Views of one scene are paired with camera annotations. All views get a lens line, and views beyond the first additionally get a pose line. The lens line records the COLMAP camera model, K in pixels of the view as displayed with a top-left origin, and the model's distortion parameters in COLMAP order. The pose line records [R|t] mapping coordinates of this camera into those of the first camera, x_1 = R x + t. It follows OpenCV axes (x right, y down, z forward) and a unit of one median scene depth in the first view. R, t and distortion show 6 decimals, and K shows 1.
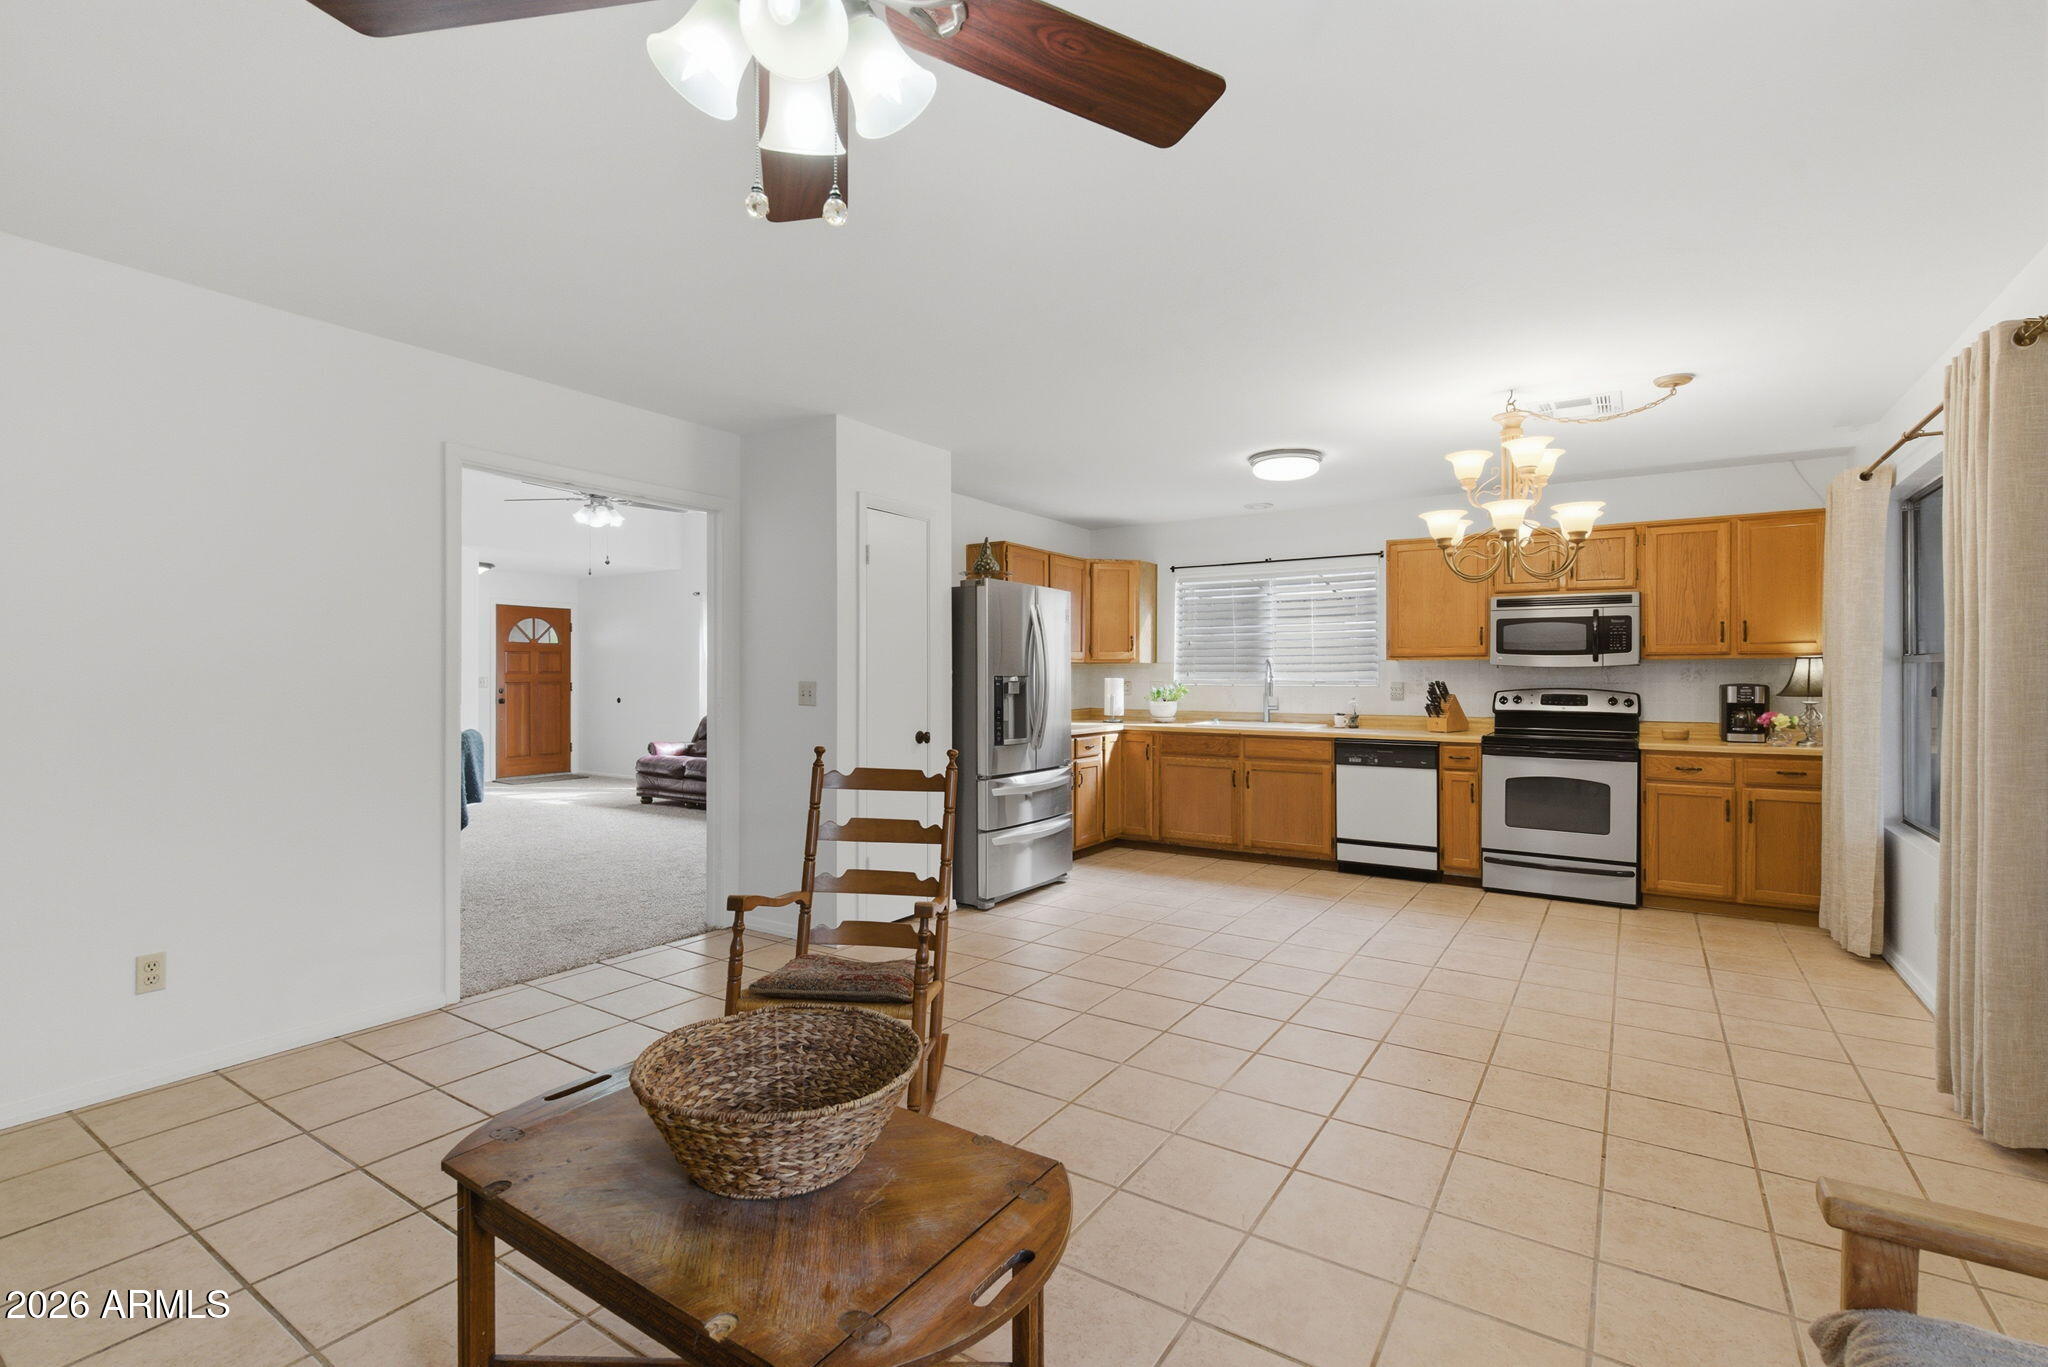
lens RADIAL K [[929.9, 0, 1009.2], [0, 929.9, 675.8], [0, 0, 1]] dist [0.005195, -0.001245]
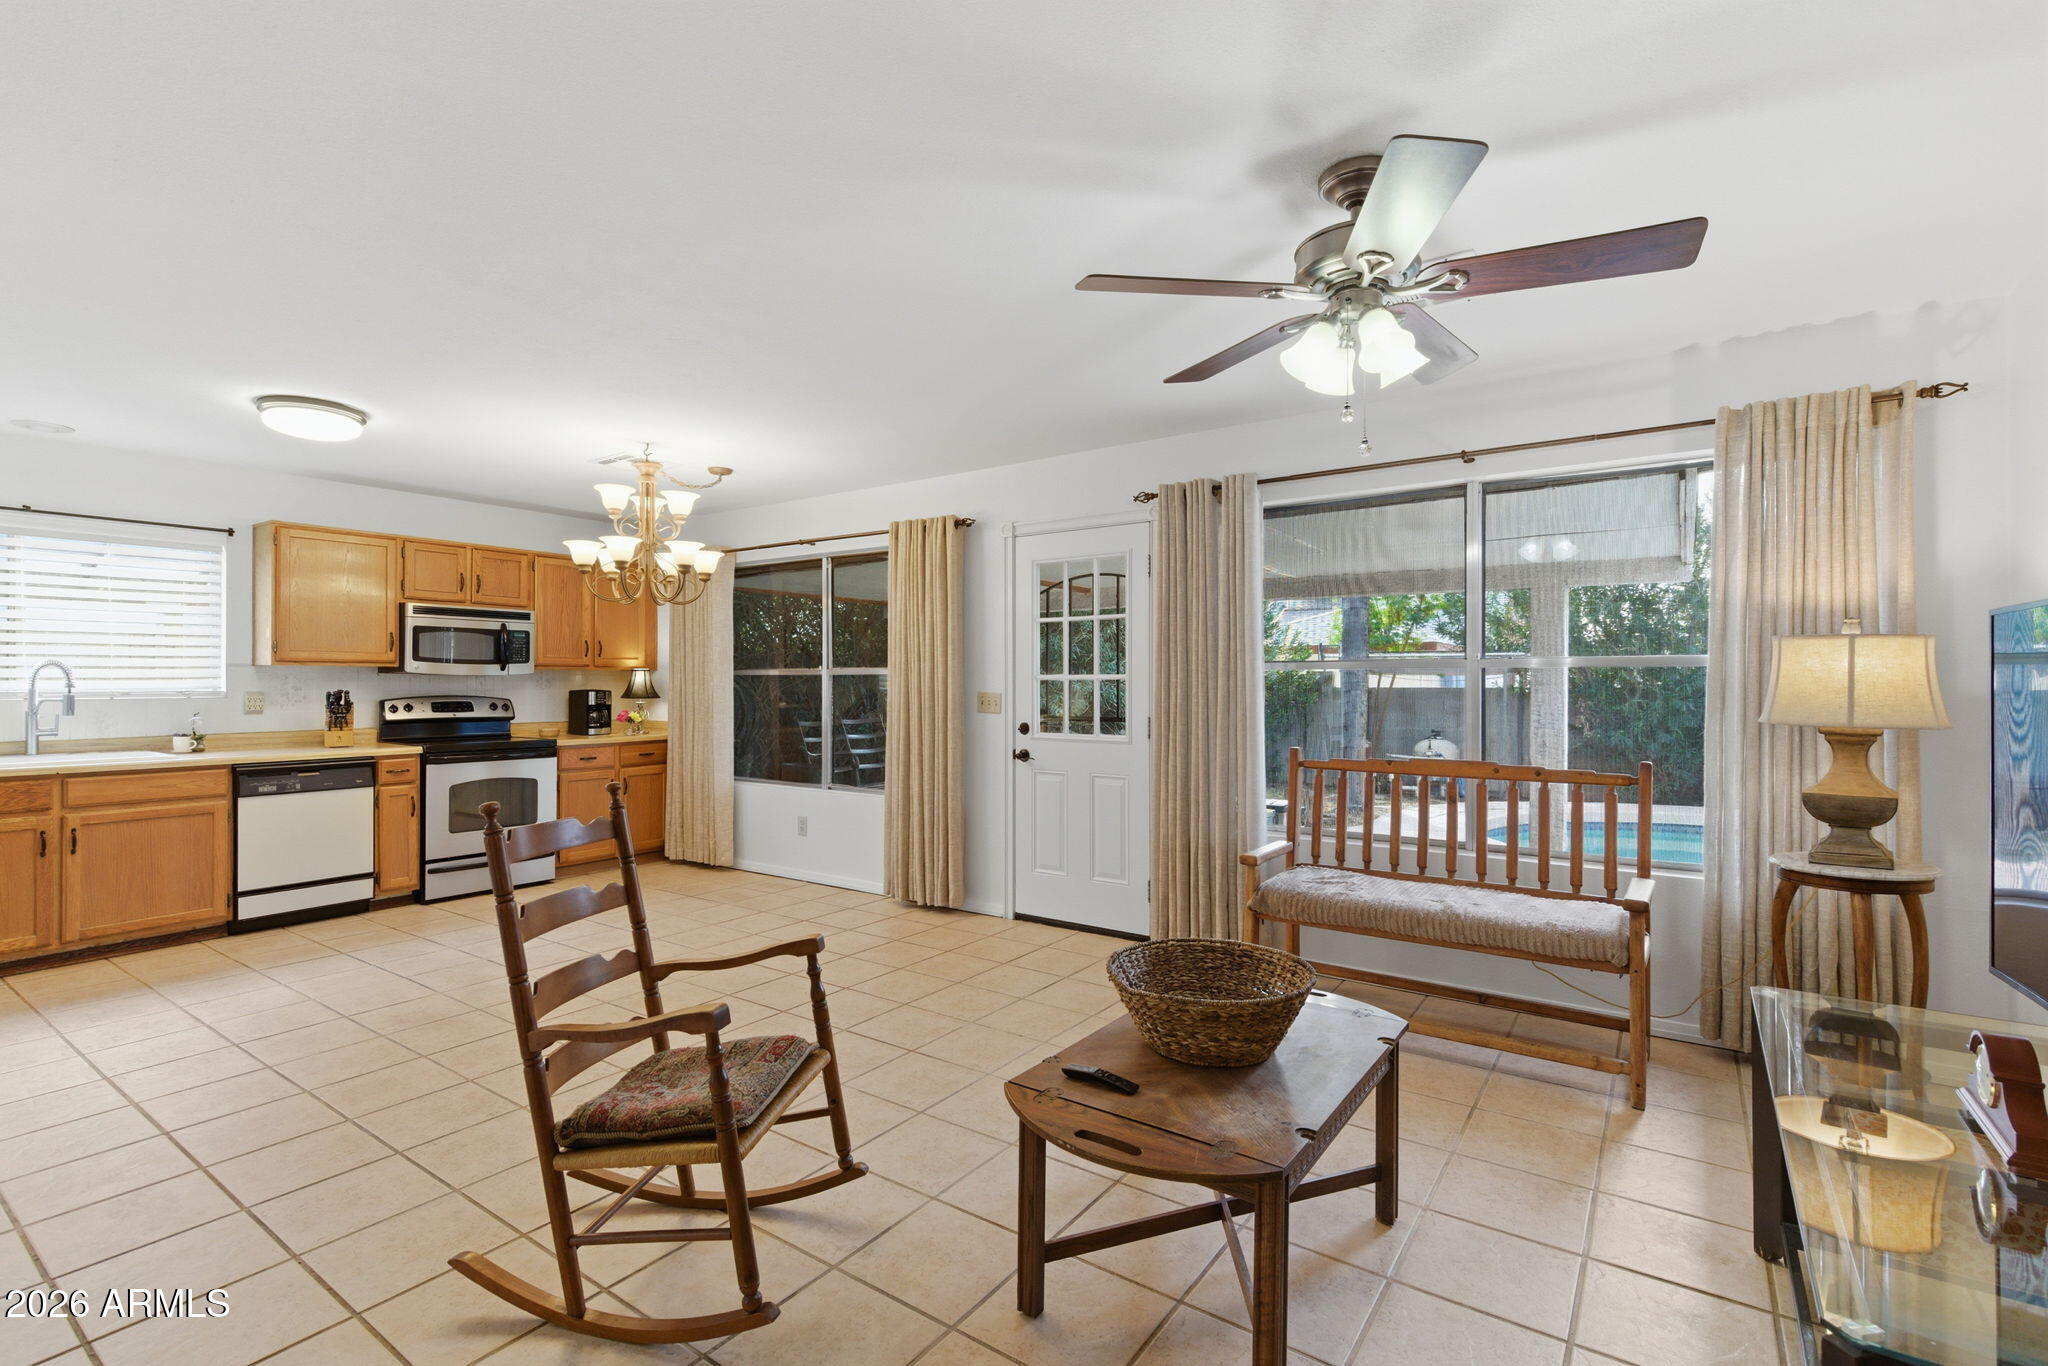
lens RADIAL K [[929.9, 0, 1020.2], [0, 929.9, 681.5], [0, 0, 1]] dist [0.005195, -0.001245]
pose [[0.026683, -0.000786, 0.999644, -0.457708], [0.001051, 0.999999, 0.000758, -0.002757], [-0.999643, 0.001030, 0.026684, 0.360170]]
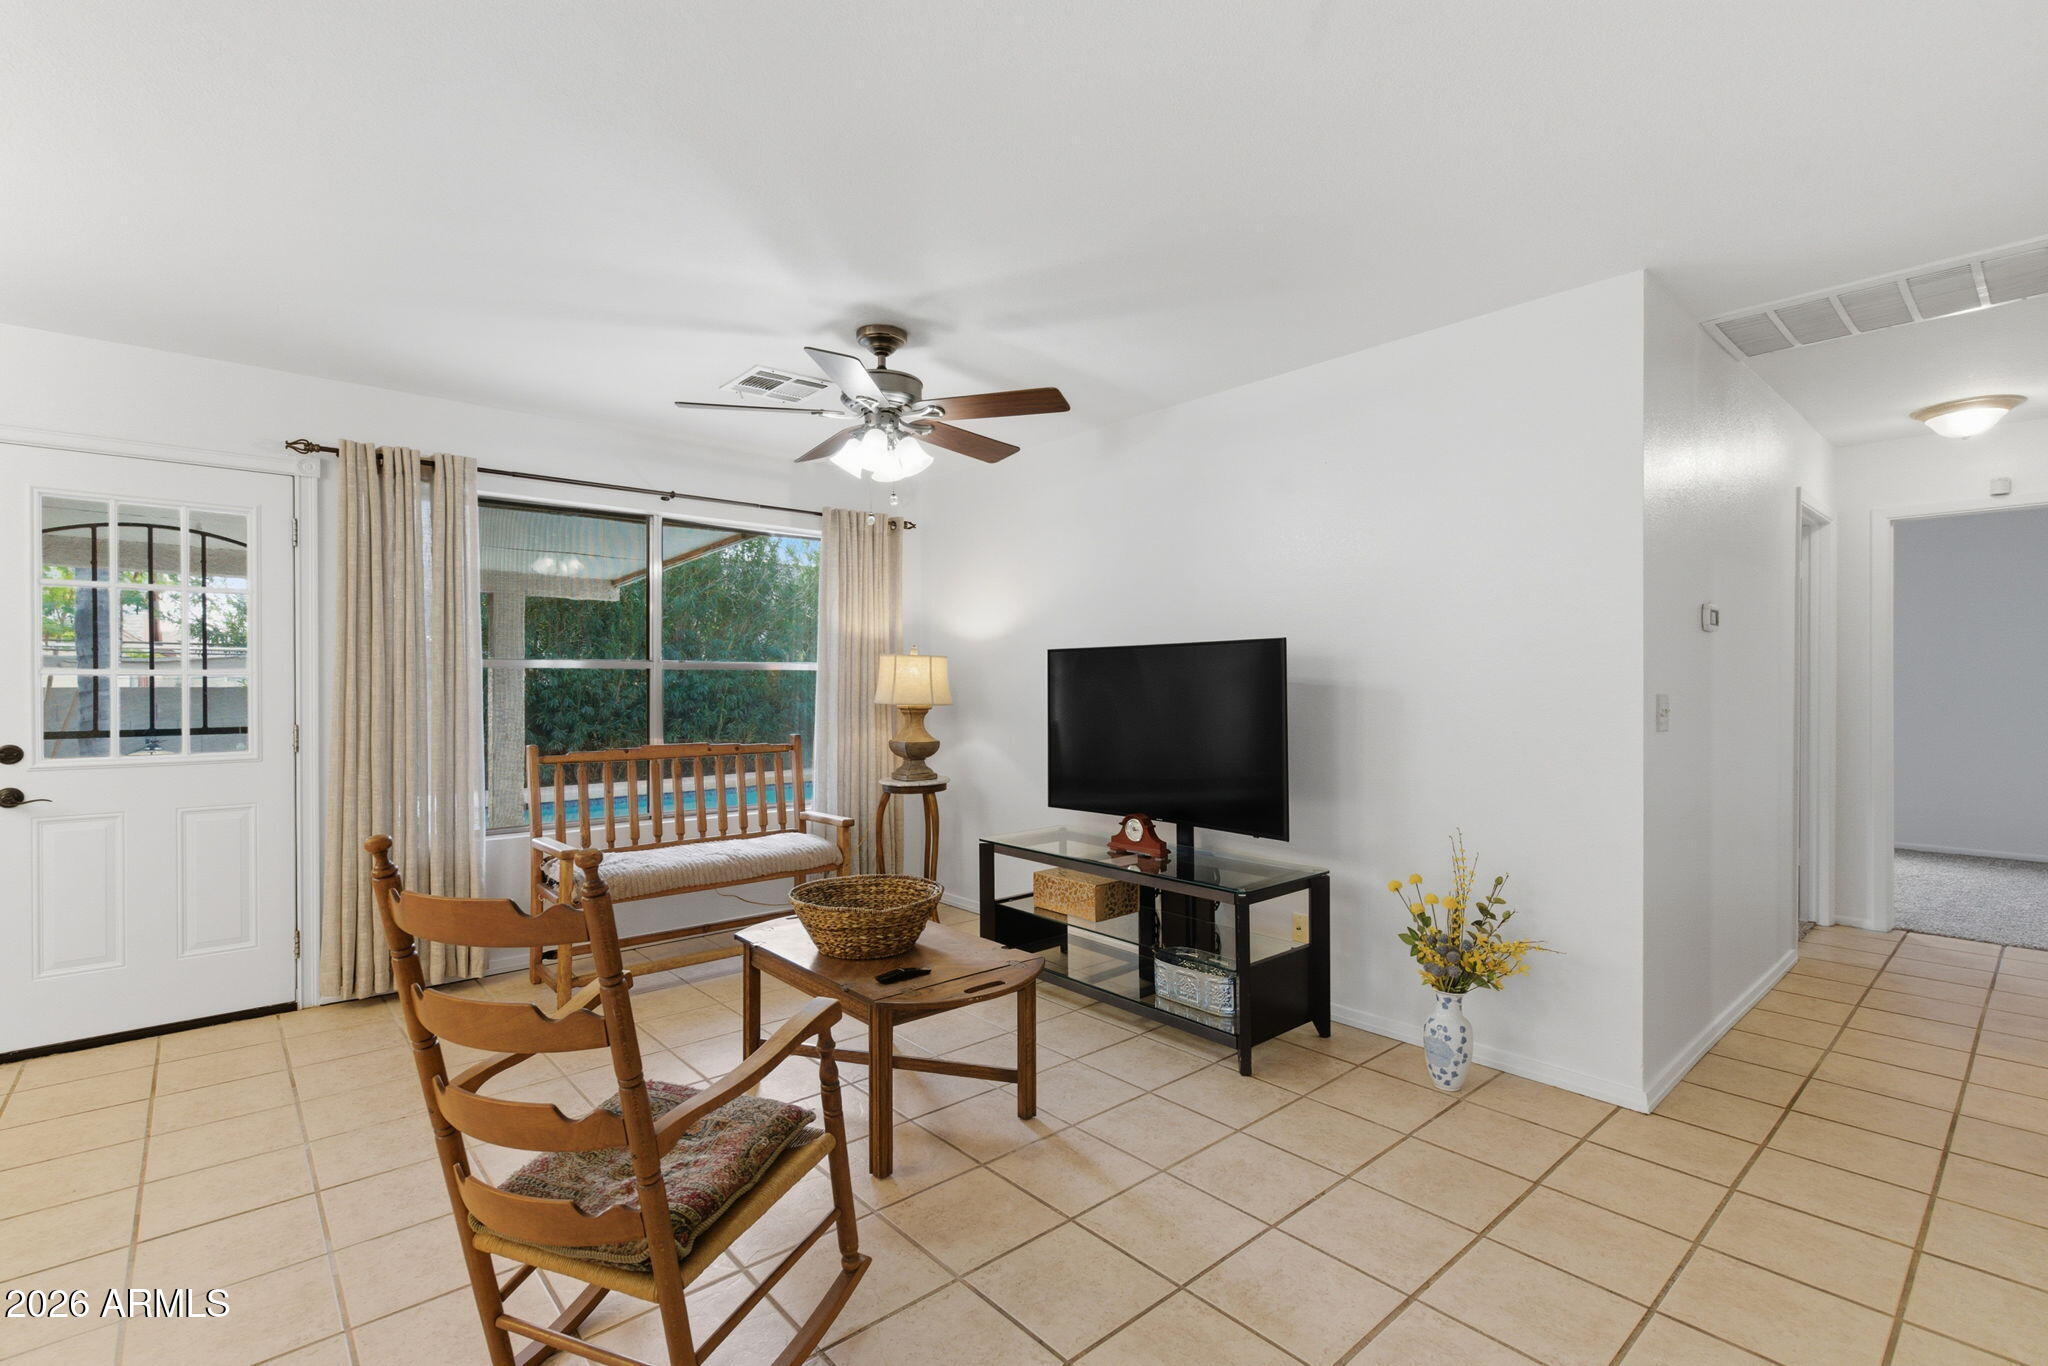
lens RADIAL K [[929.9, 0, 1020.0], [0, 929.9, 683.9], [0, 0, 1]] dist [0.005195, -0.001245]
pose [[-0.965032, -0.002267, 0.262122, -0.288647], [-0.001432, 0.999993, 0.003375, -0.001216], [-0.262128, 0.002882, -0.965029, 0.774819]]
